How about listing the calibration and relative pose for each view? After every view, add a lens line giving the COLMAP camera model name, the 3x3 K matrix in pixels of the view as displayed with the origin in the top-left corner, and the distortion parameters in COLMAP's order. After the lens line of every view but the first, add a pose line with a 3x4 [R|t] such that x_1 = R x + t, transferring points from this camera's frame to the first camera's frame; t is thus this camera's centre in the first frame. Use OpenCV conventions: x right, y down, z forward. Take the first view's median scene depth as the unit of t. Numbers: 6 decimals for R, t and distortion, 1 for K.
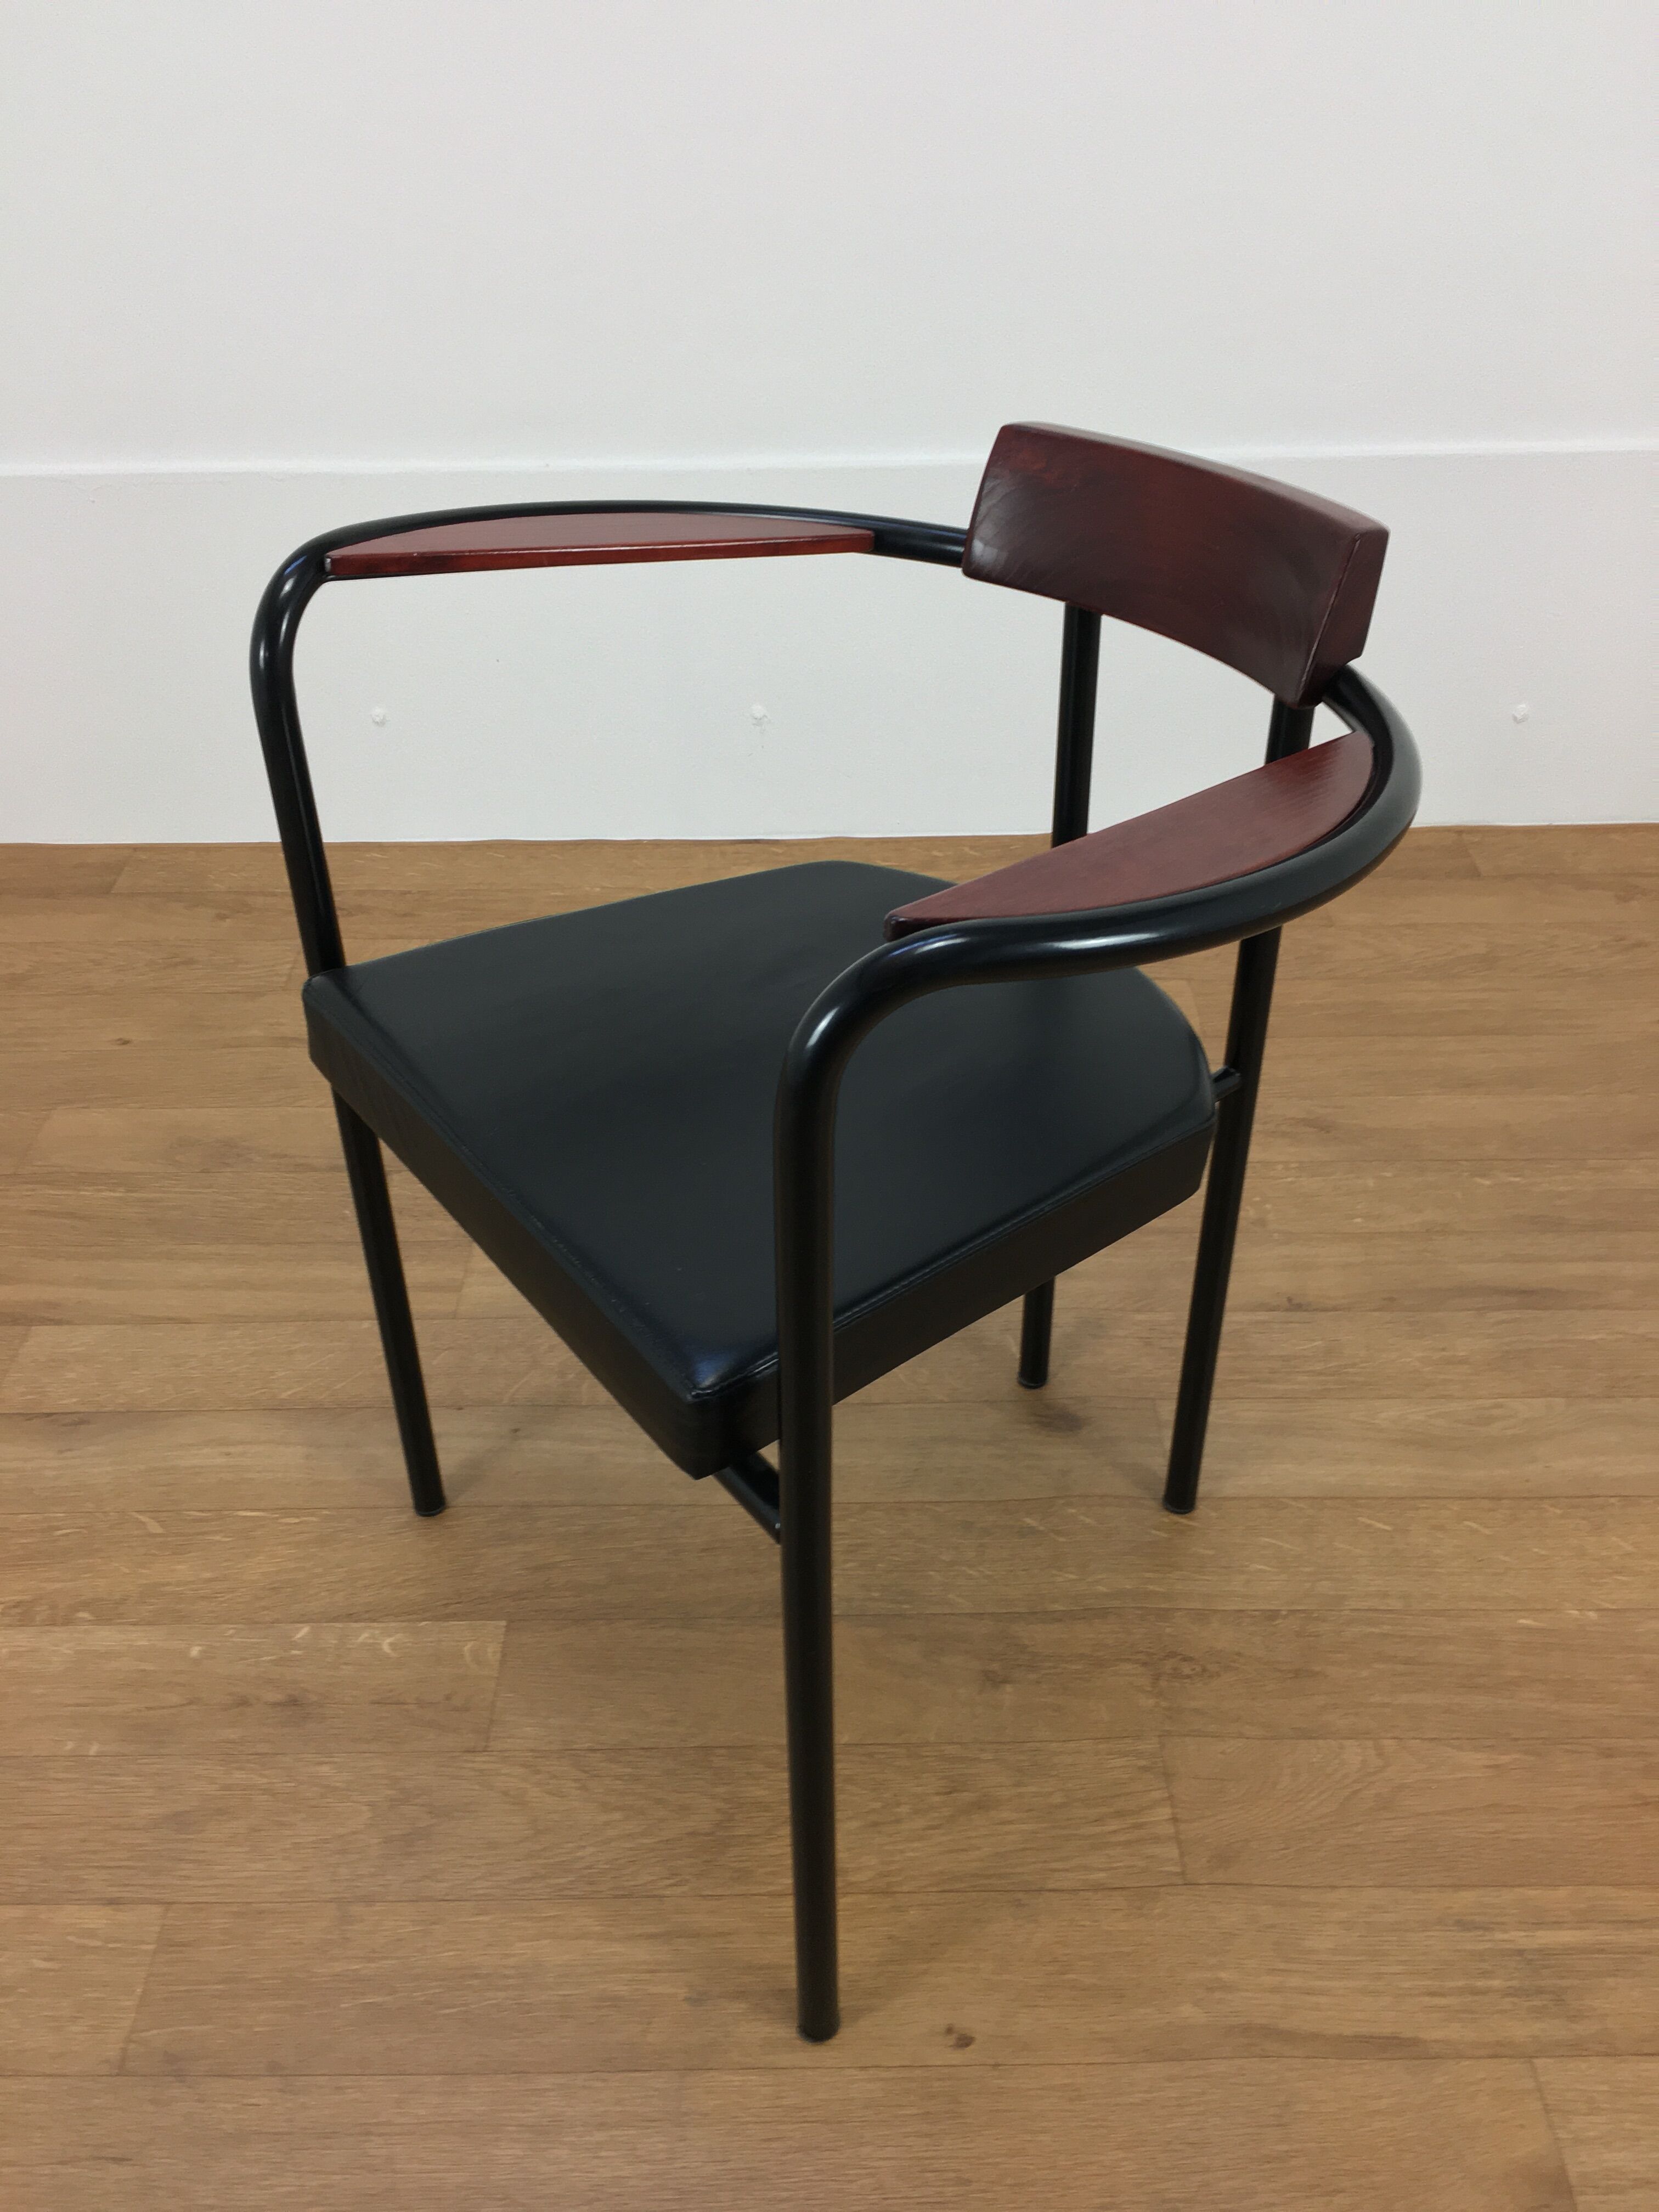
lens RADIAL K [[1904.3, 0, 829.1], [0, 1904.3, 1115.1], [0, 0, 1]] dist [0.074333, -0.125197]
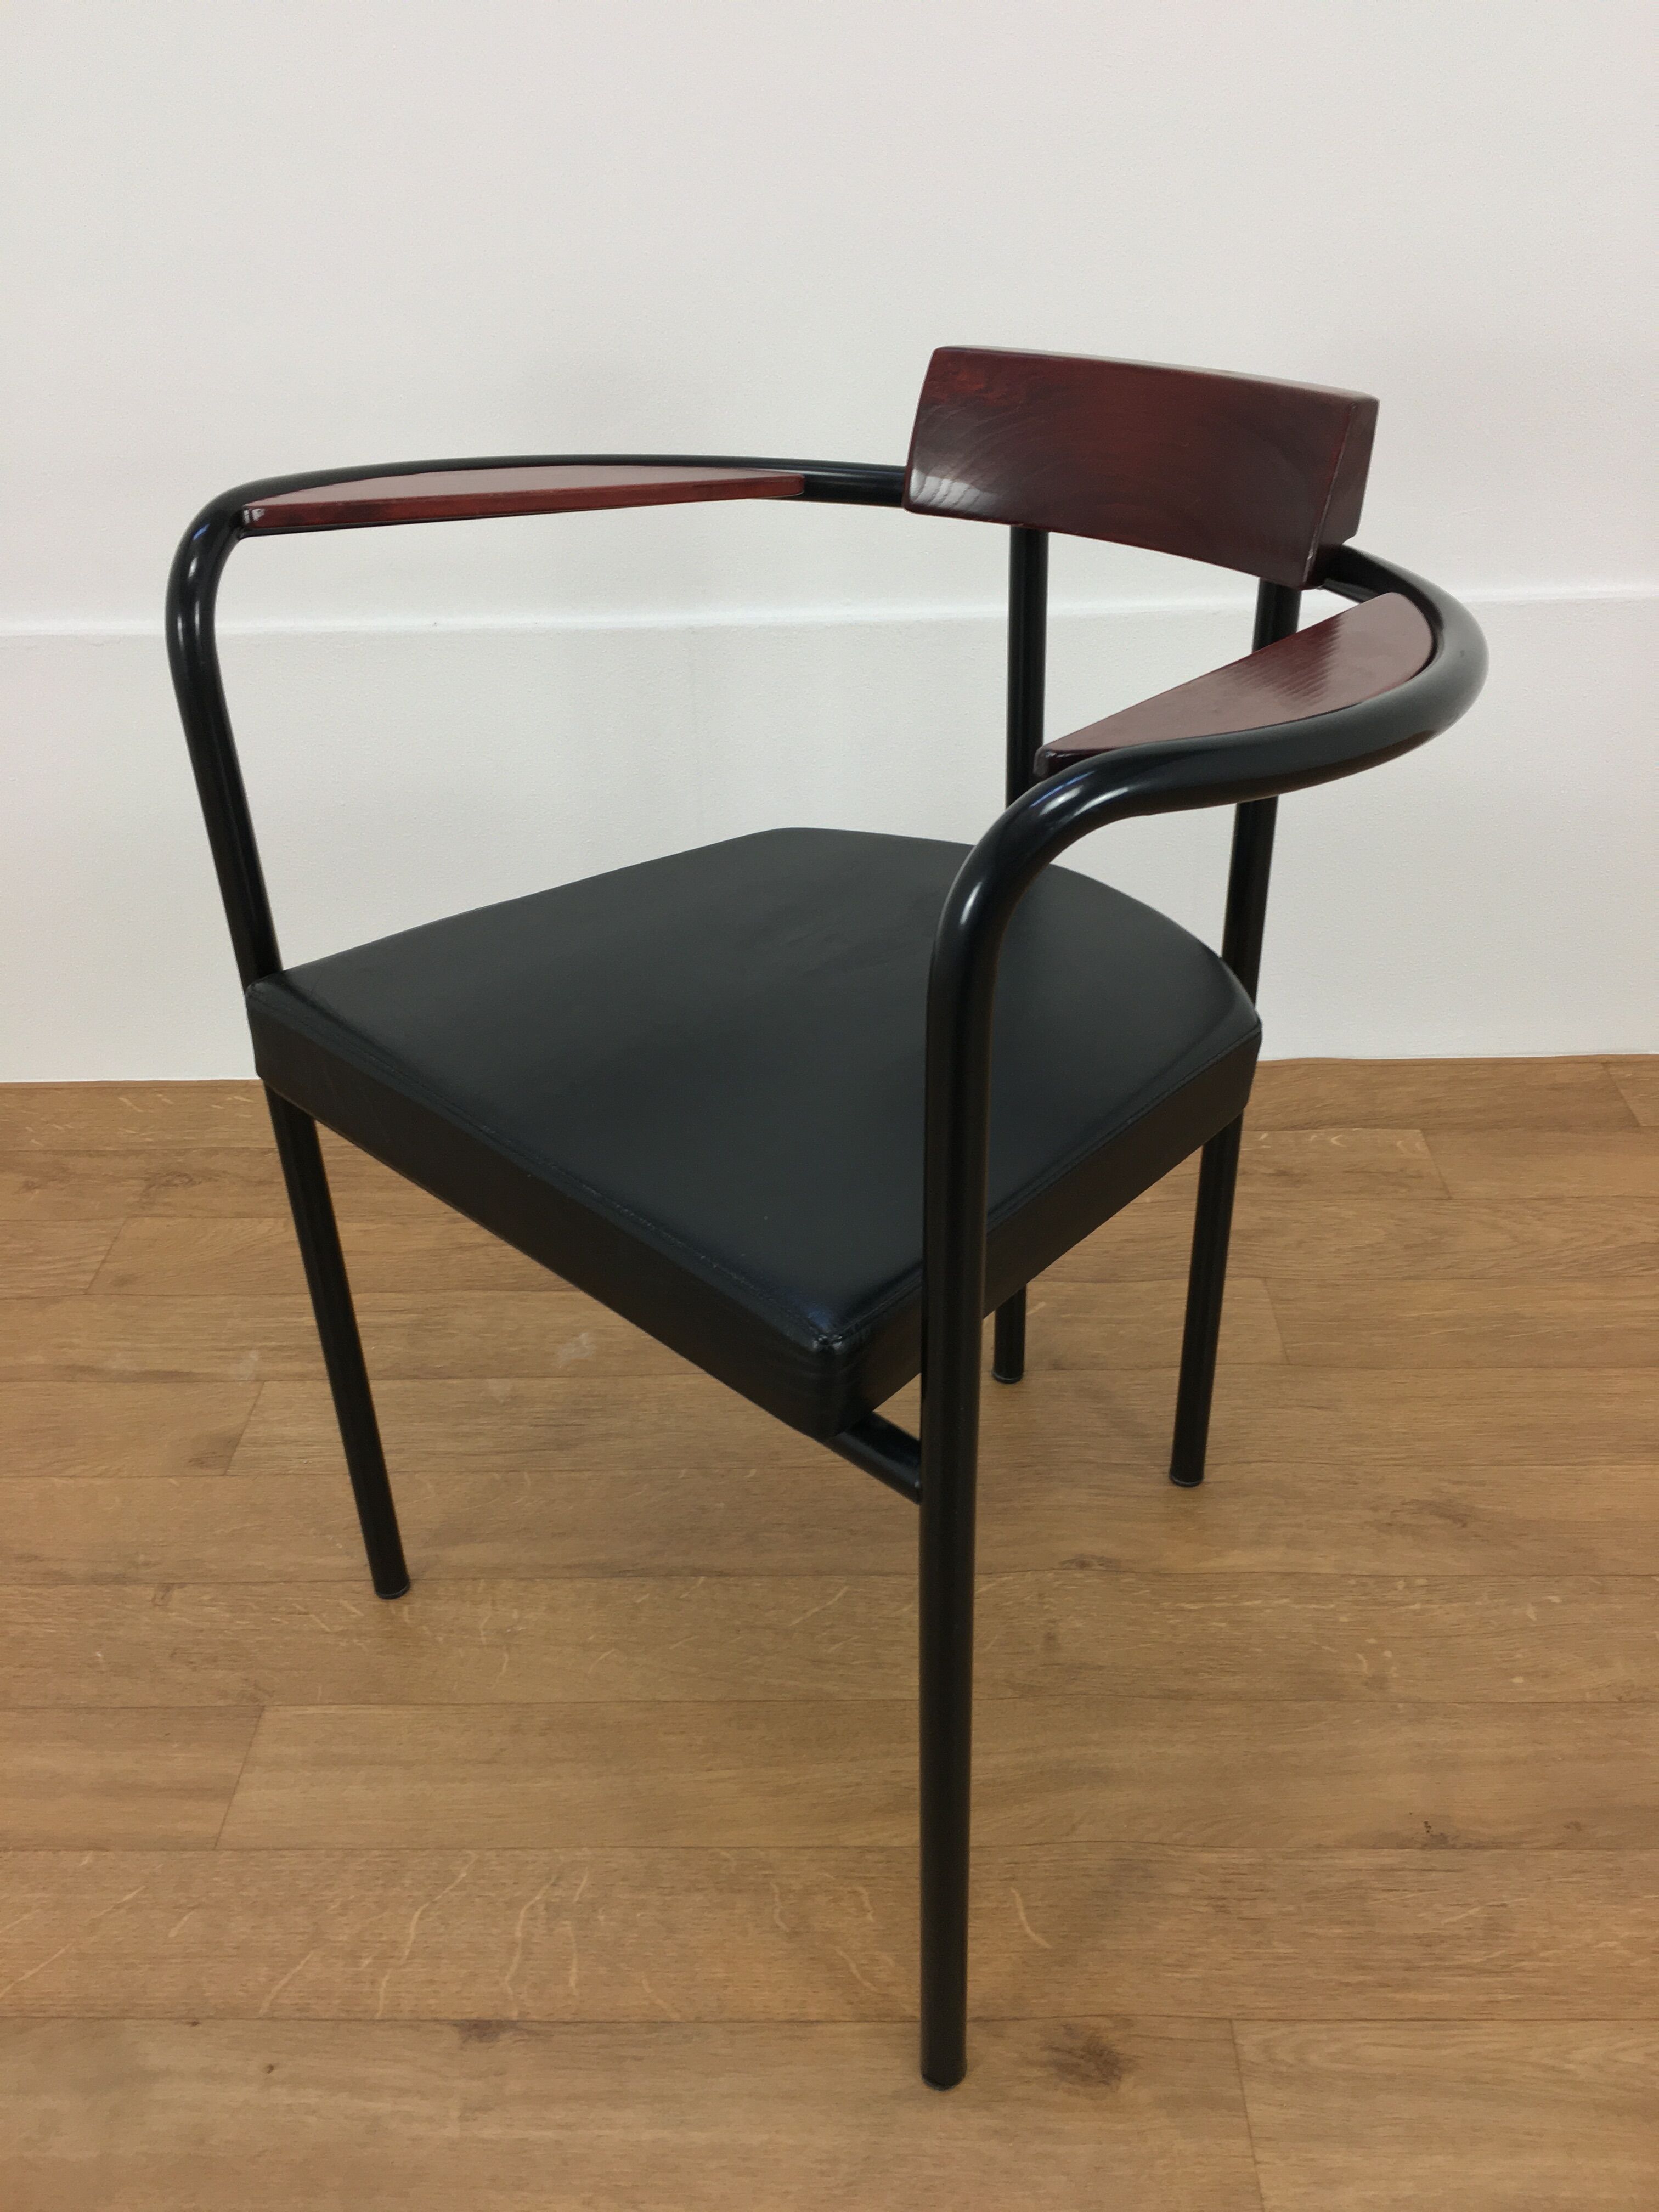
lens RADIAL K [[1904.3, 0, 830.7], [0, 1904.3, 1088.1], [0, 0, 1]] dist [0.074333, -0.125197]
pose [[0.999548, -0.003878, -0.029812, 0.052300], [0.001909, 0.997832, -0.065791, -0.129996], [0.030003, 0.065705, 0.997388, 0.309648]]
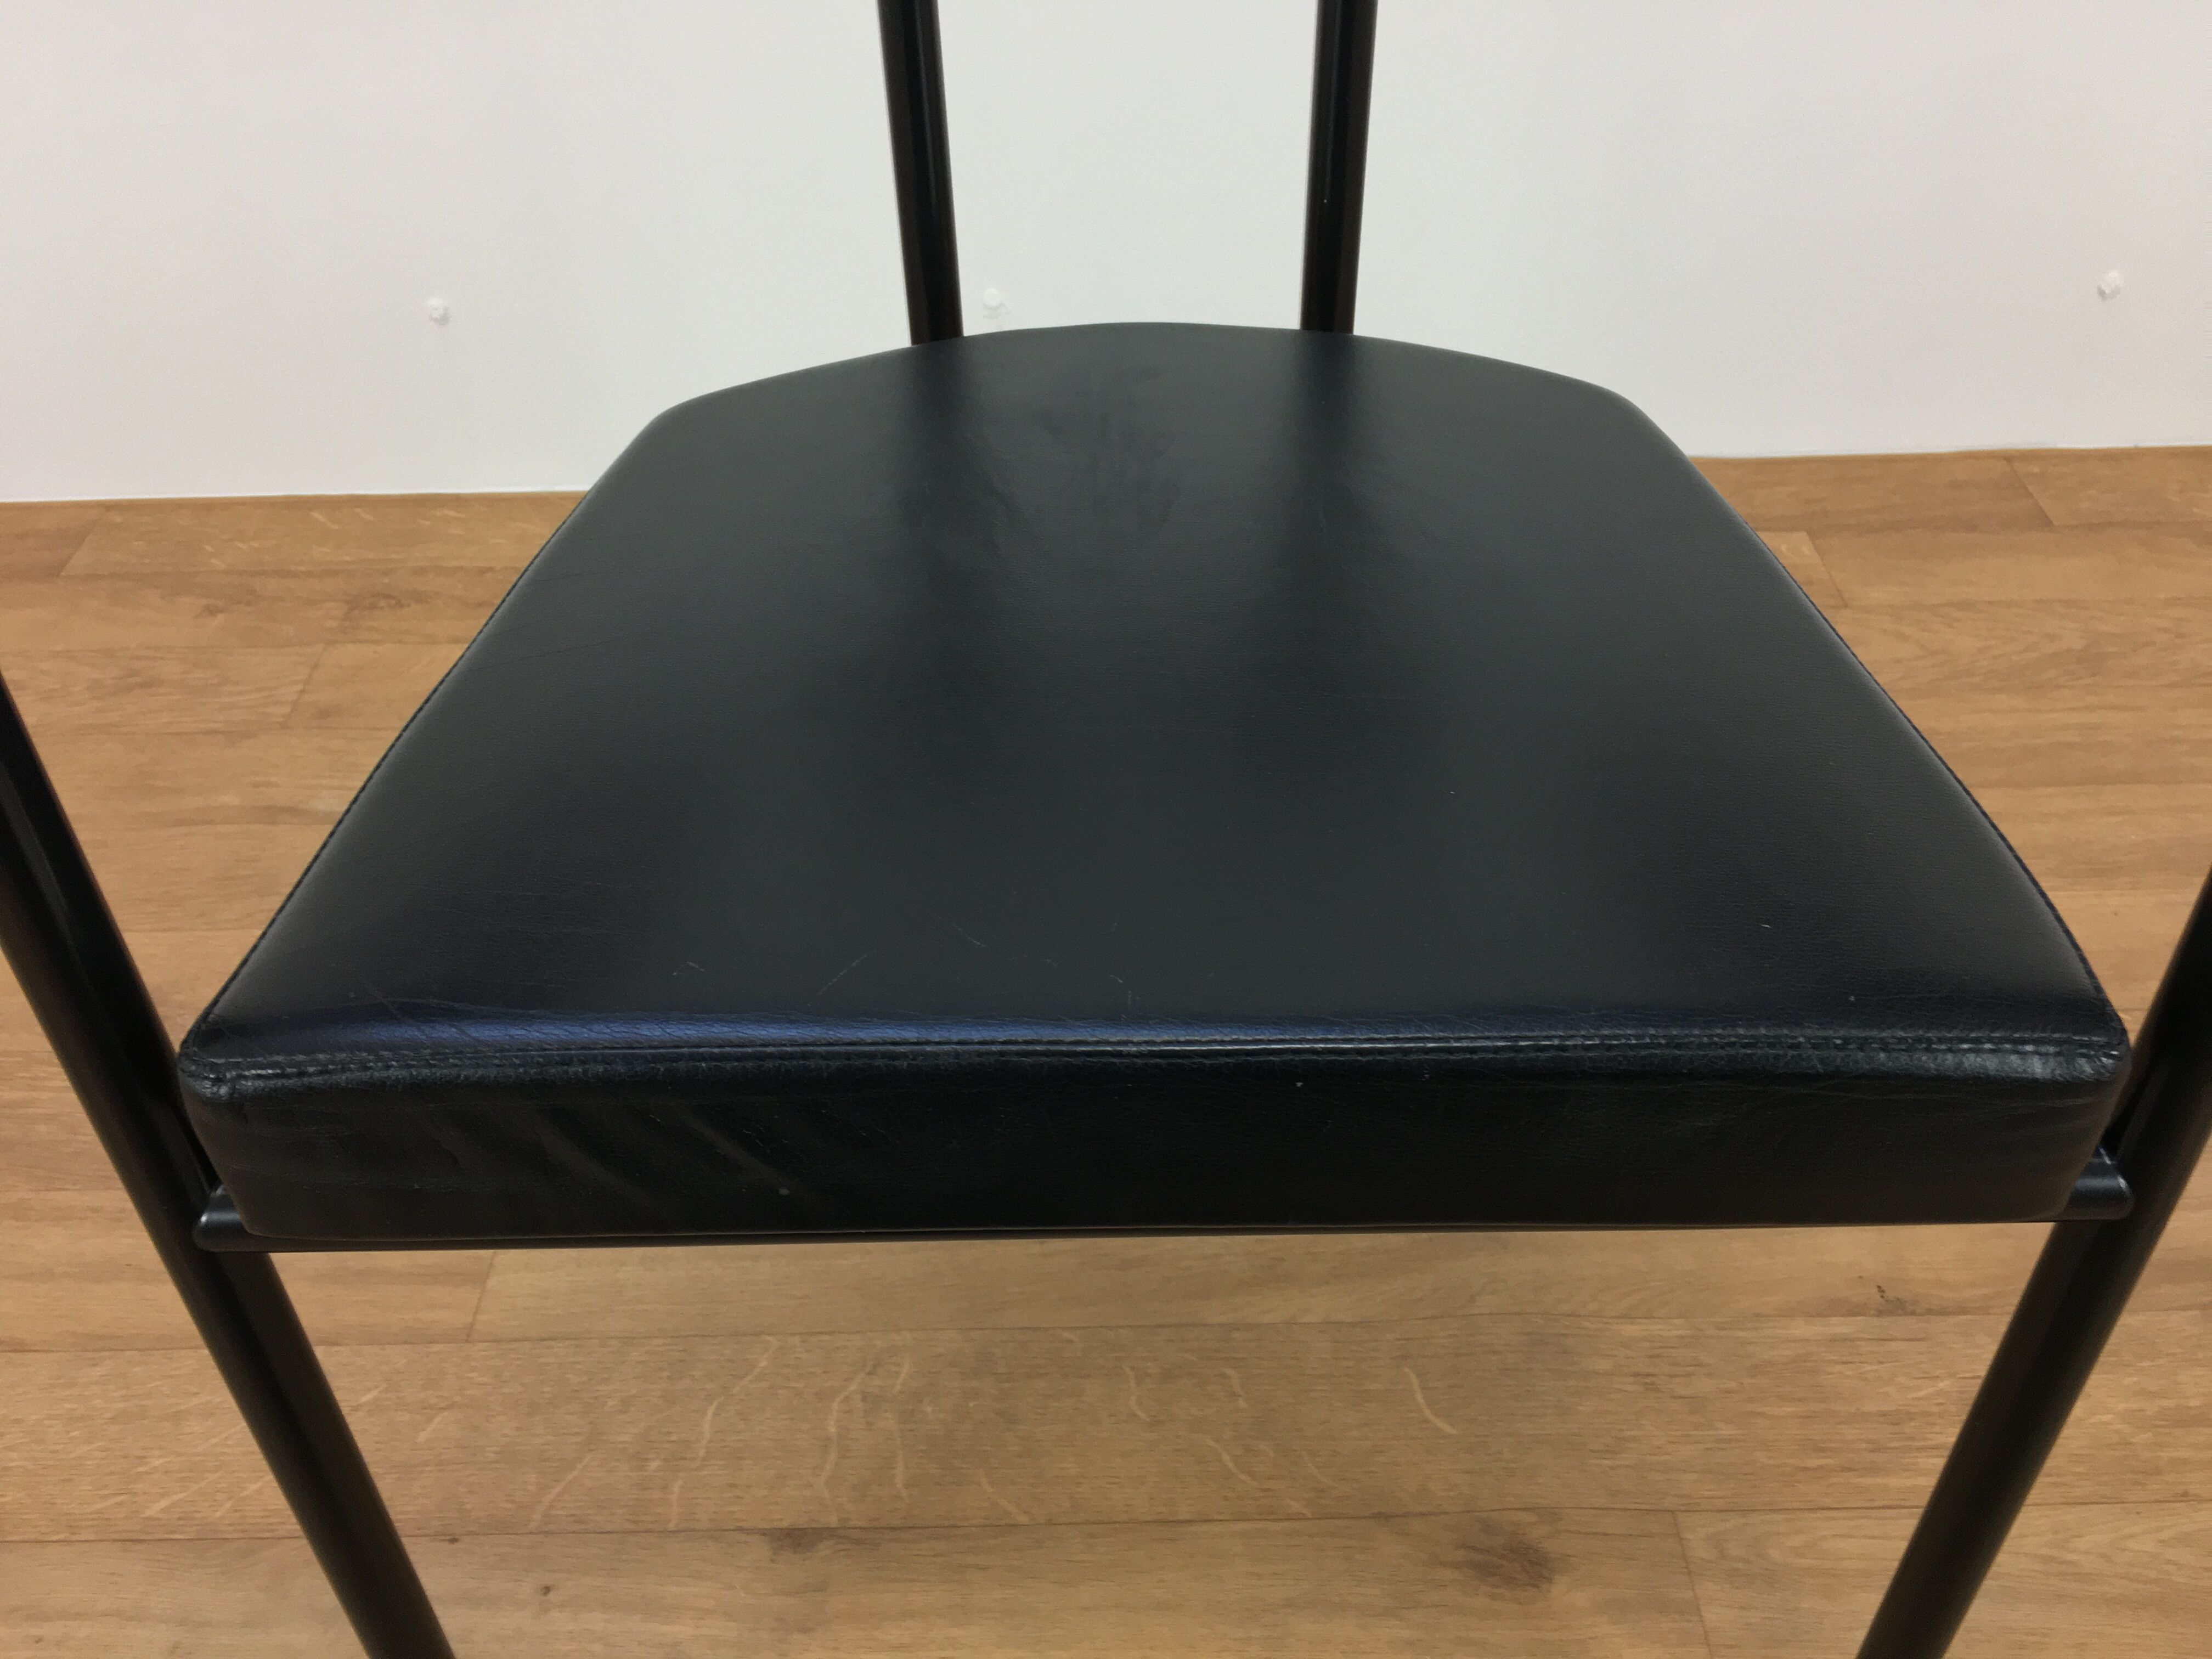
lens RADIAL K [[1904.3, 0, 1107.6], [0, 1904.3, 841.9], [0, 0, 1]] dist [0.074333, -0.125197]
pose [[0.999919, -0.011726, -0.005036, 0.007053], [0.012034, 0.997736, 0.066168, -0.089379], [0.004248, -0.066223, 0.997796, 0.443432]]
